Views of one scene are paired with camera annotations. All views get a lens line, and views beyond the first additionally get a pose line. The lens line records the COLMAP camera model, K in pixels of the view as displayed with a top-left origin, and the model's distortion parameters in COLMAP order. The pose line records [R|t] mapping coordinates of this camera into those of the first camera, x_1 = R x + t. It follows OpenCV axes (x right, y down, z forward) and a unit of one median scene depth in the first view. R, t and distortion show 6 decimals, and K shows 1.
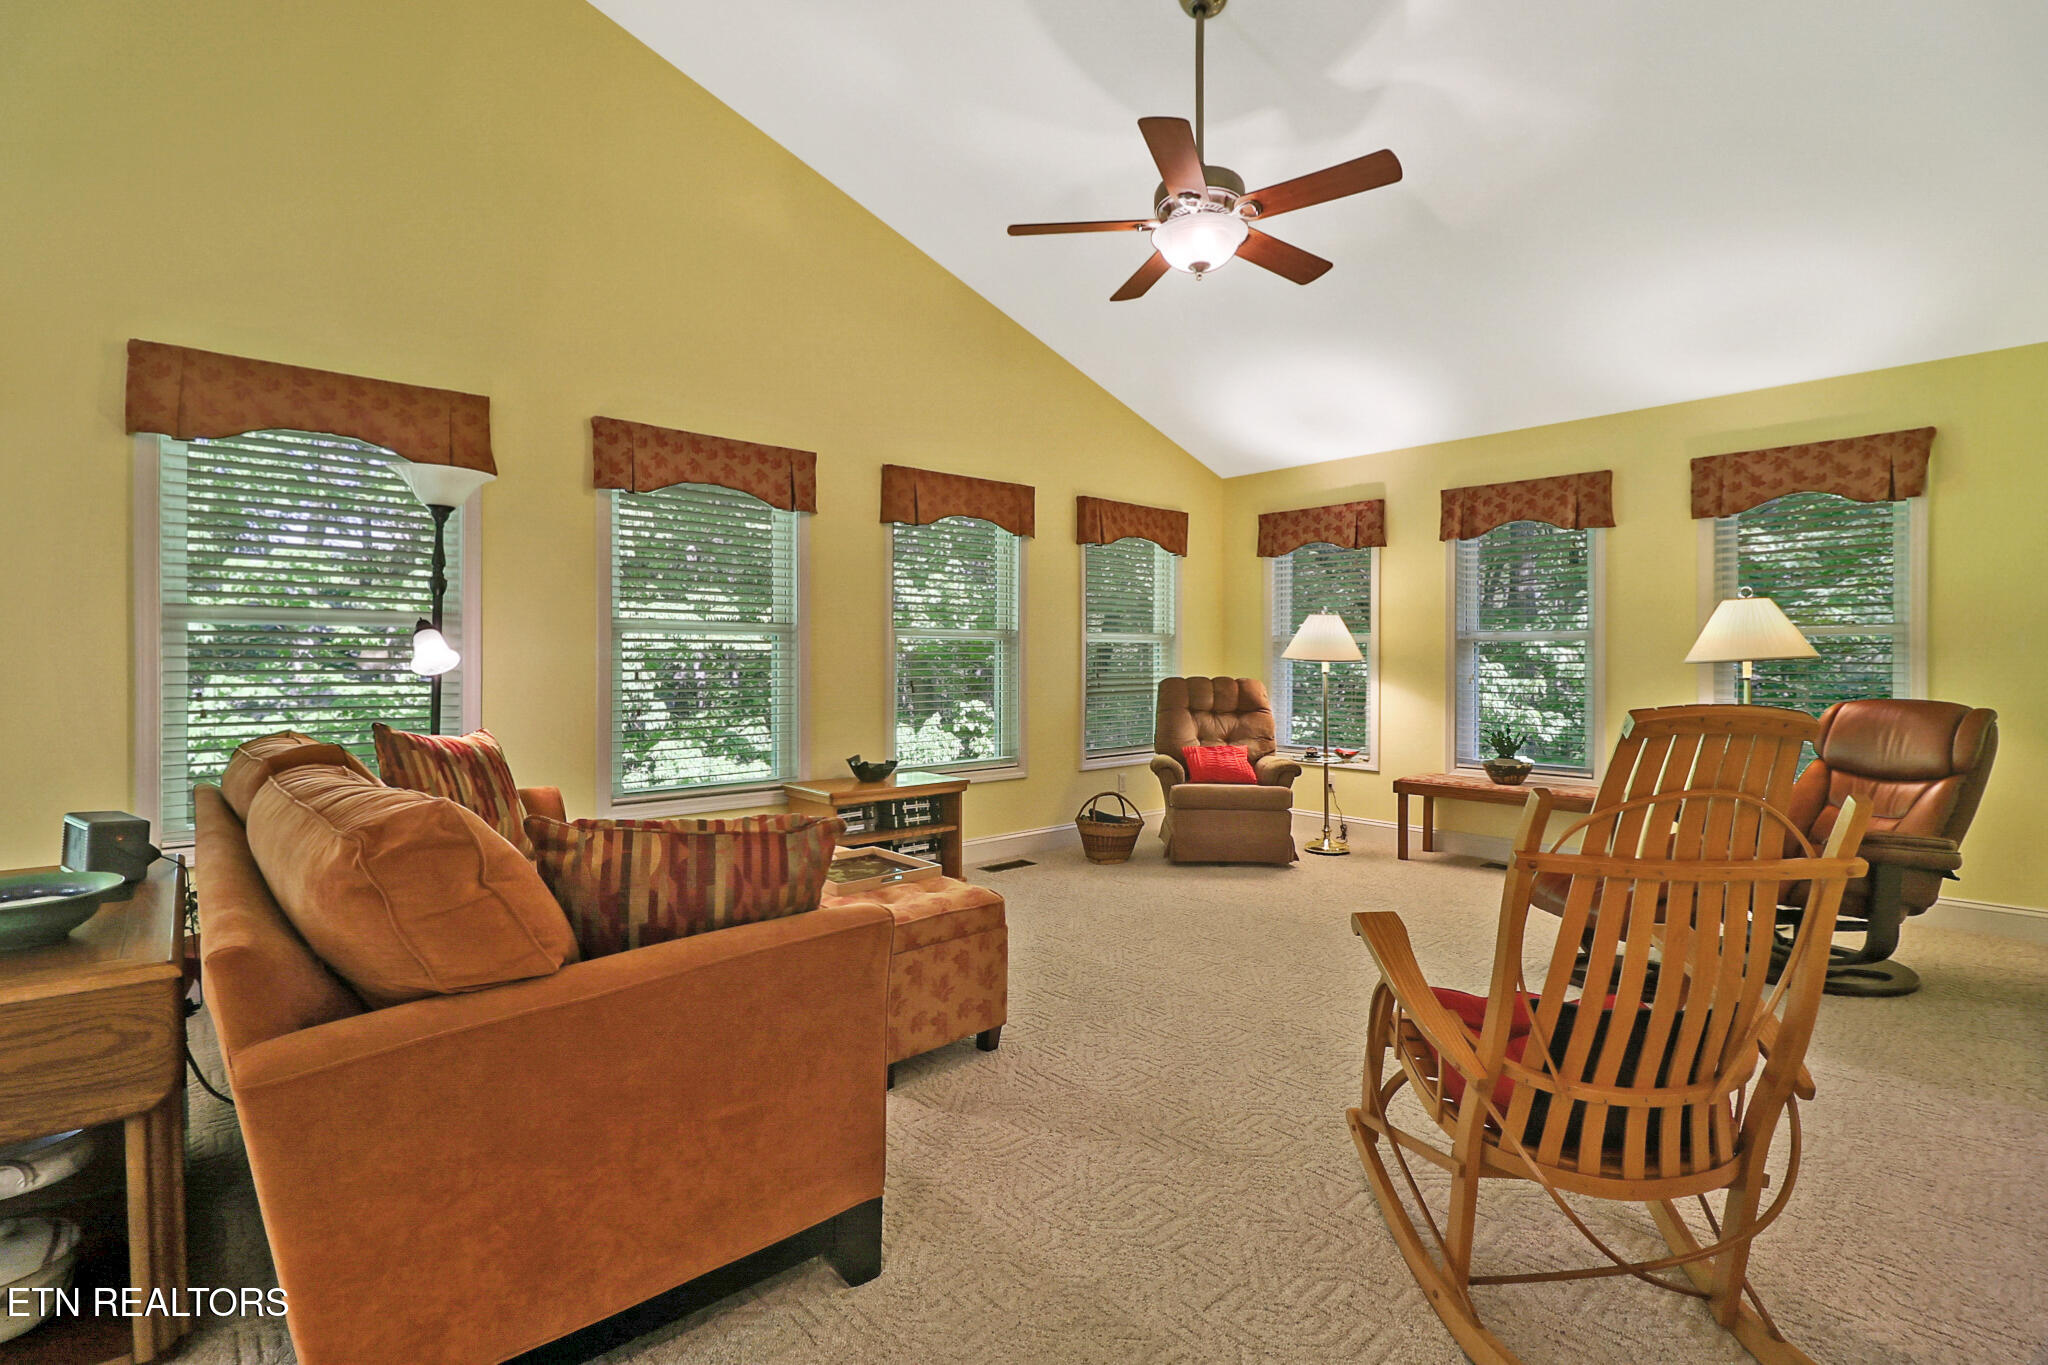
lens RADIAL K [[940.6, 0, 1008.2], [0, 940.6, 662.8], [0, 0, 1]] dist [-0.010353, -0.003960]
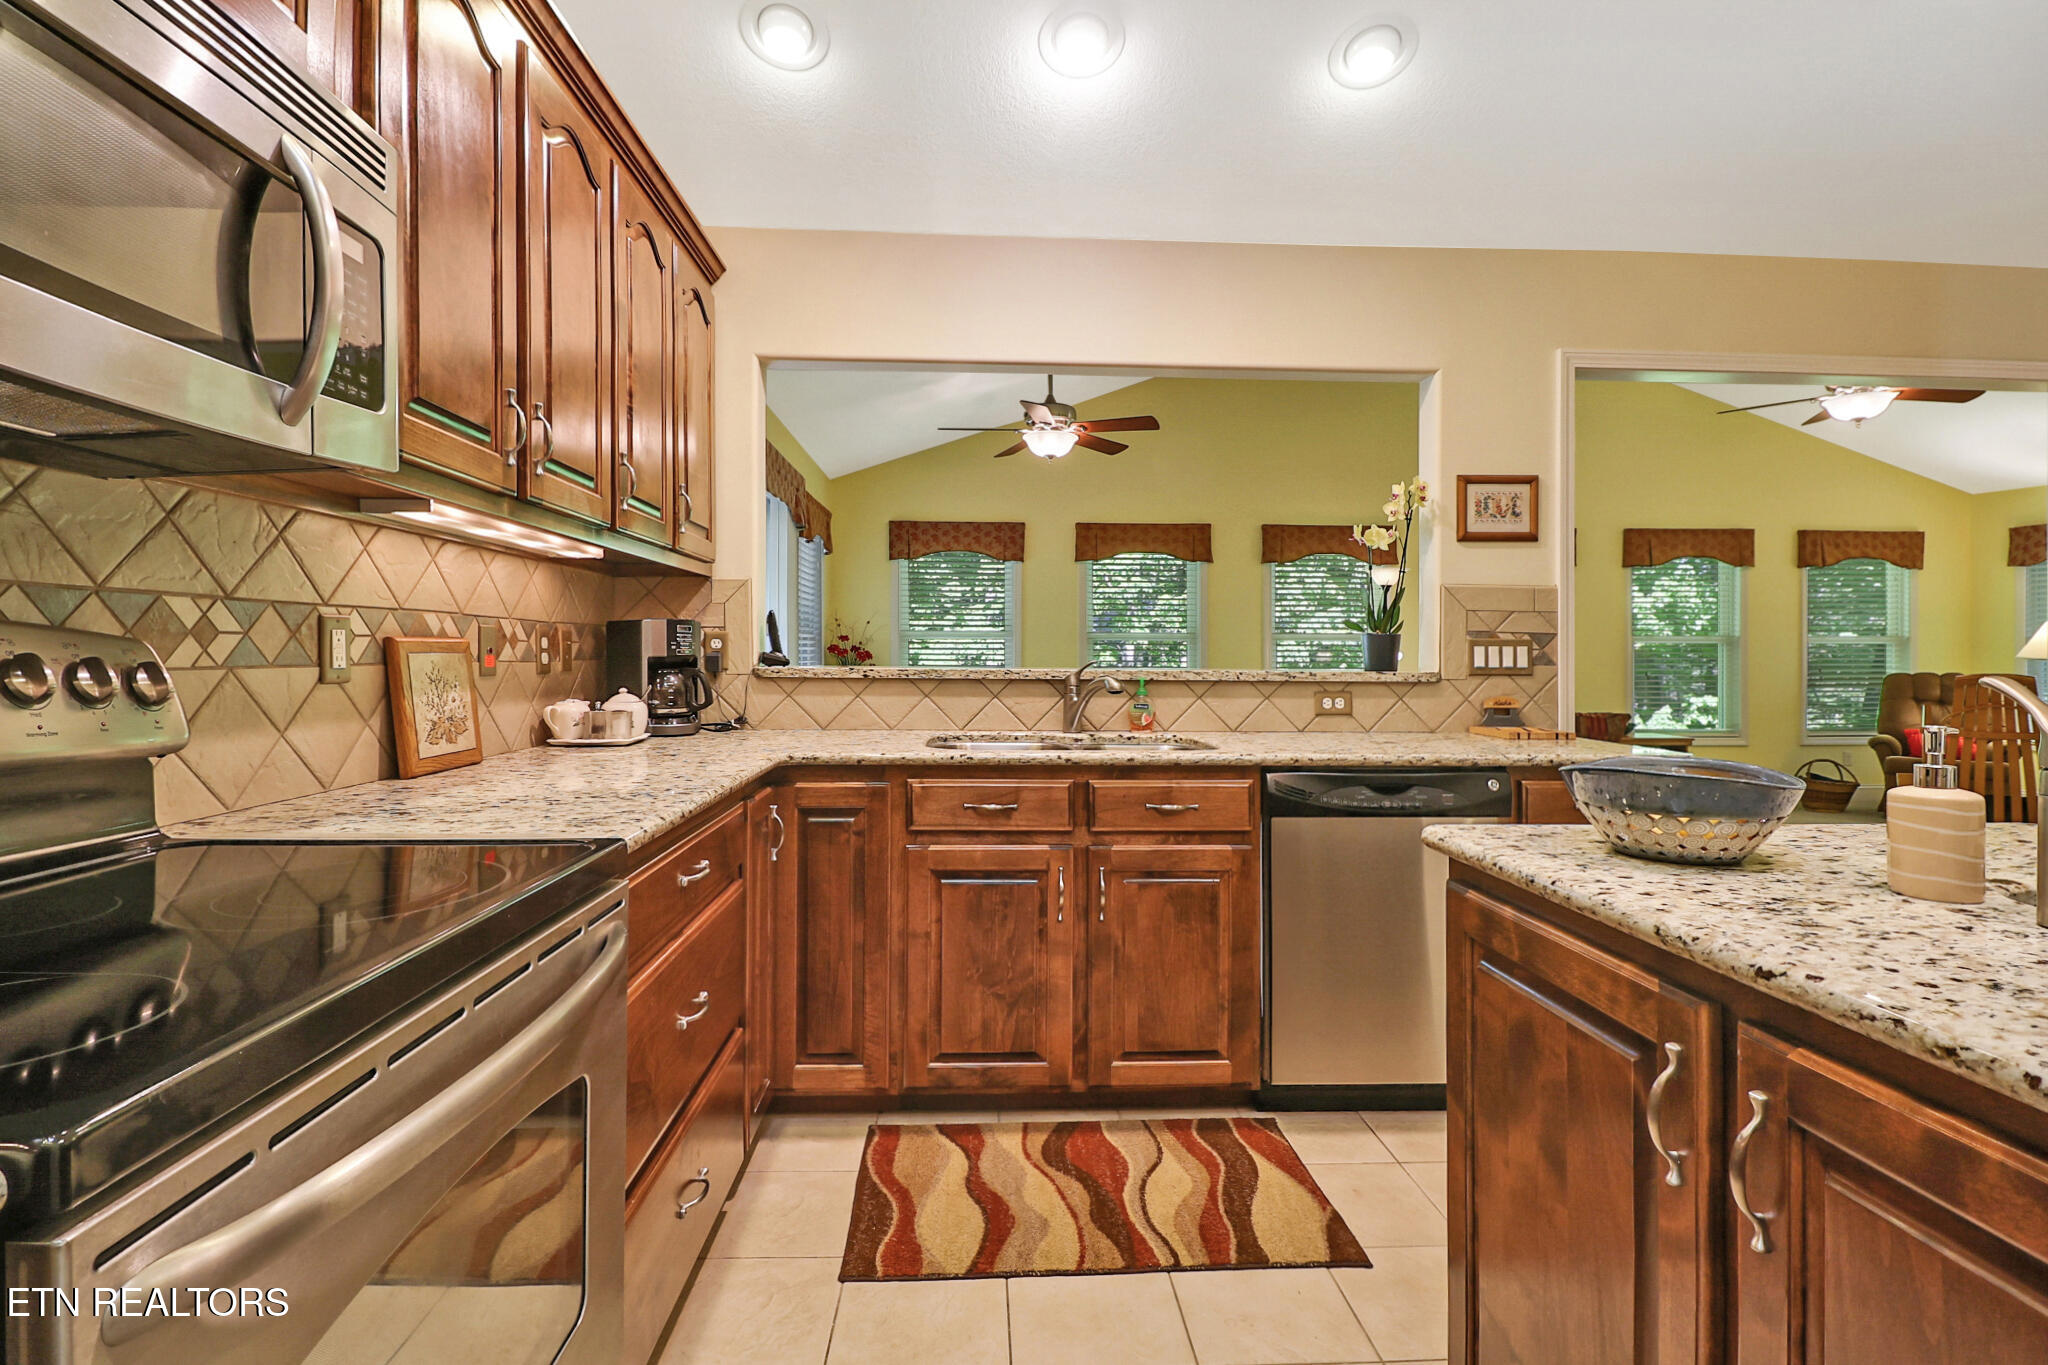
lens RADIAL K [[940.6, 0, 1009.0], [0, 940.6, 650.0], [0, 0, 1]] dist [-0.010353, -0.003960]
pose [[0.774409, -0.002805, -0.632679, 0.050709], [-0.003169, 0.999960, -0.008313, -0.000117], [0.632678, 0.008442, 0.774369, -0.773883]]
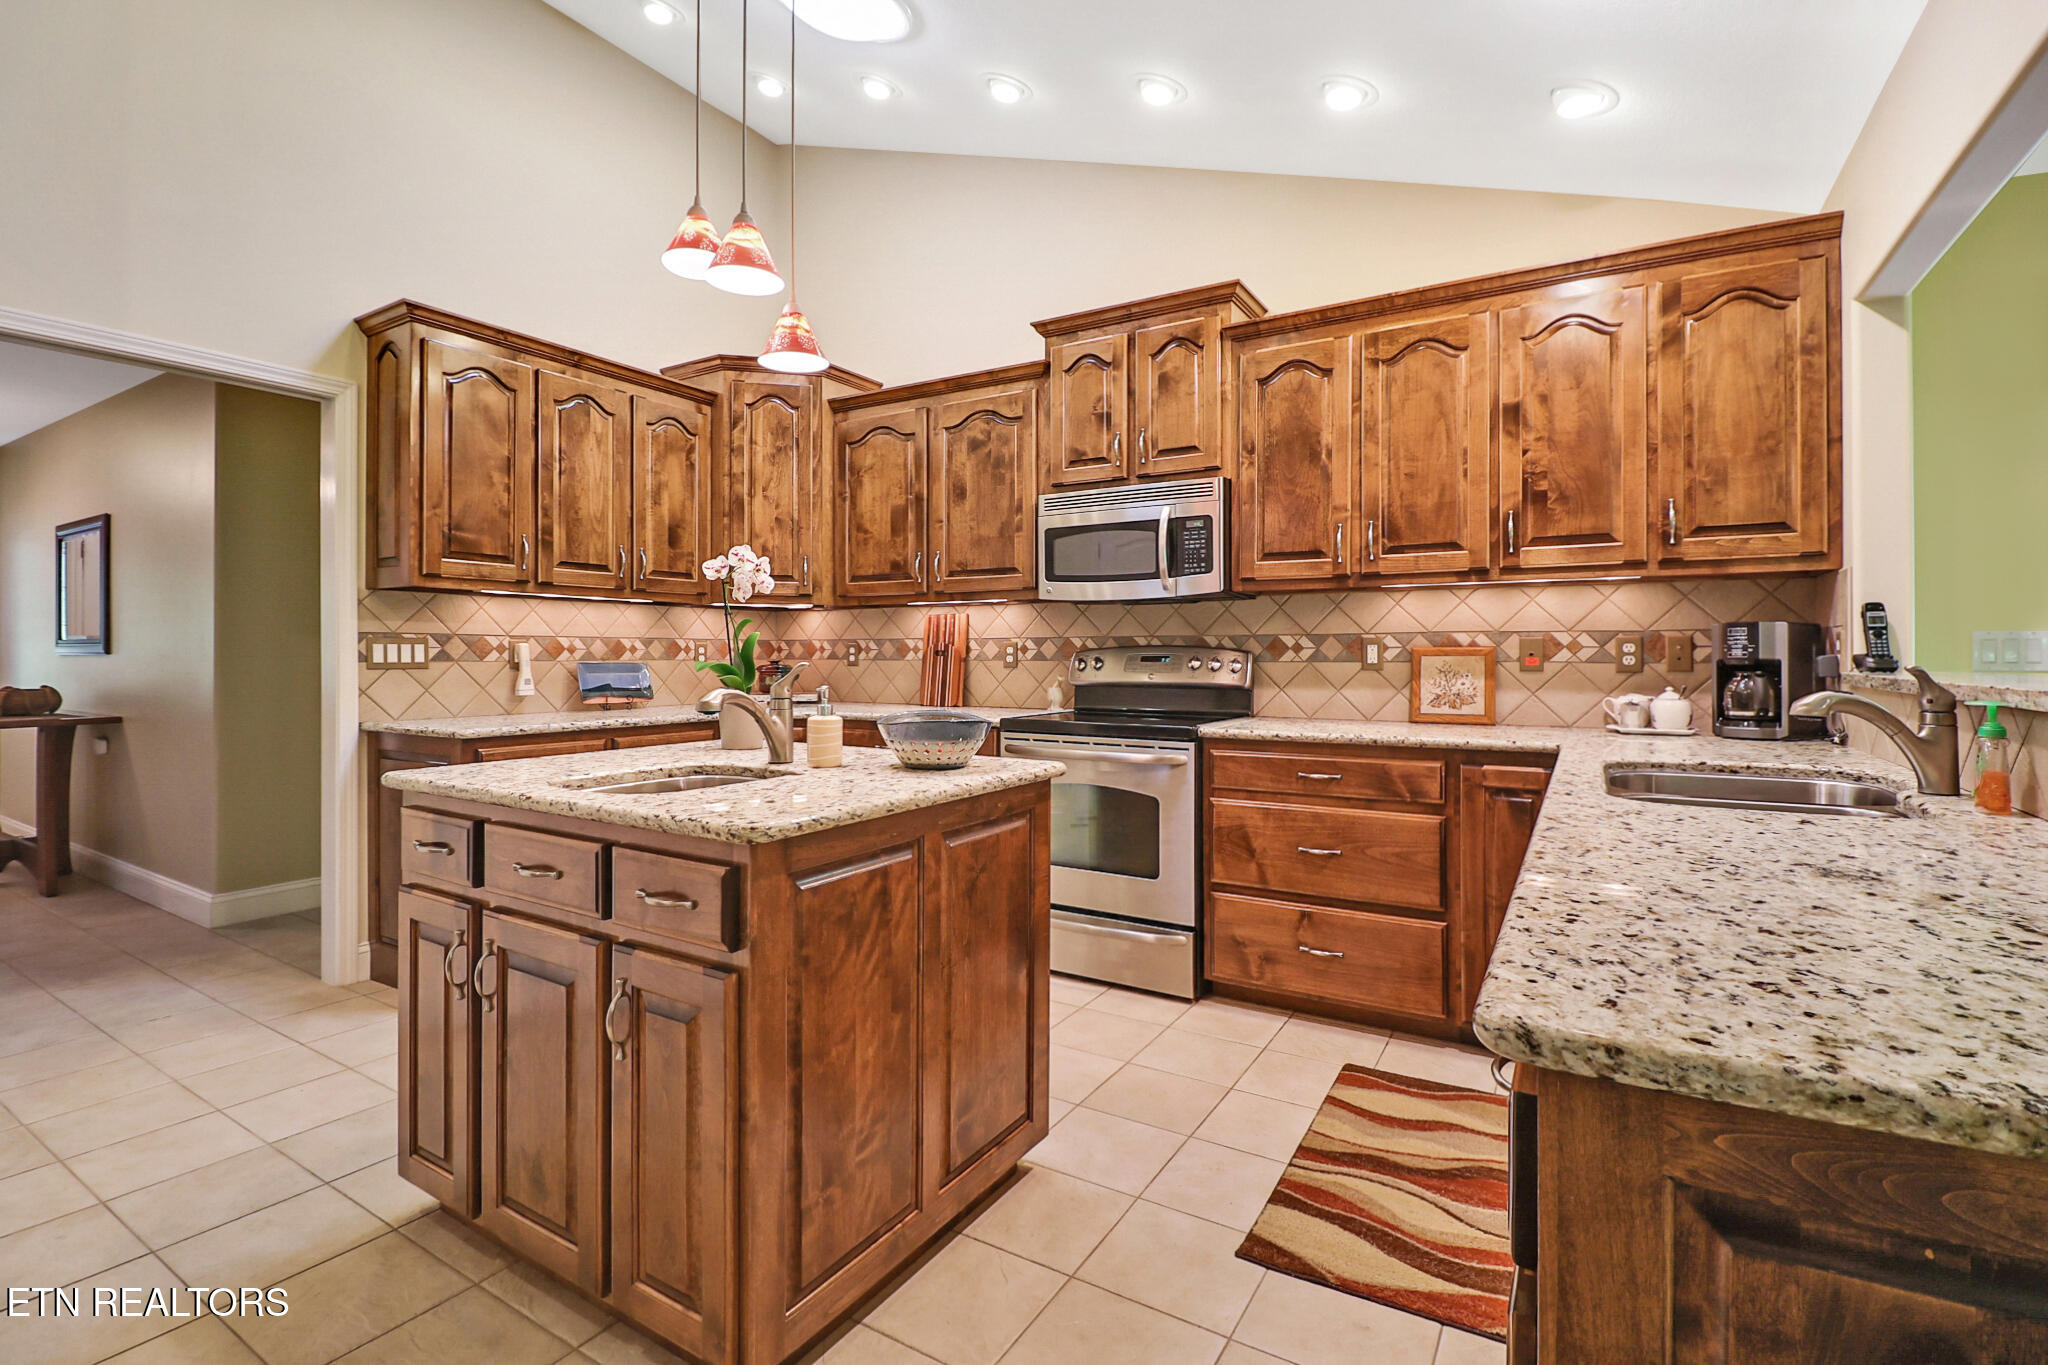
lens RADIAL K [[940.6, 0, 1001.1], [0, 940.6, 643.1], [0, 0, 1]] dist [-0.010353, -0.003960]
pose [[-0.958140, -0.007025, -0.286213, 0.122601], [-0.003986, 0.999929, -0.011199, -0.001807], [0.286271, -0.009590, -0.958101, -0.103056]]
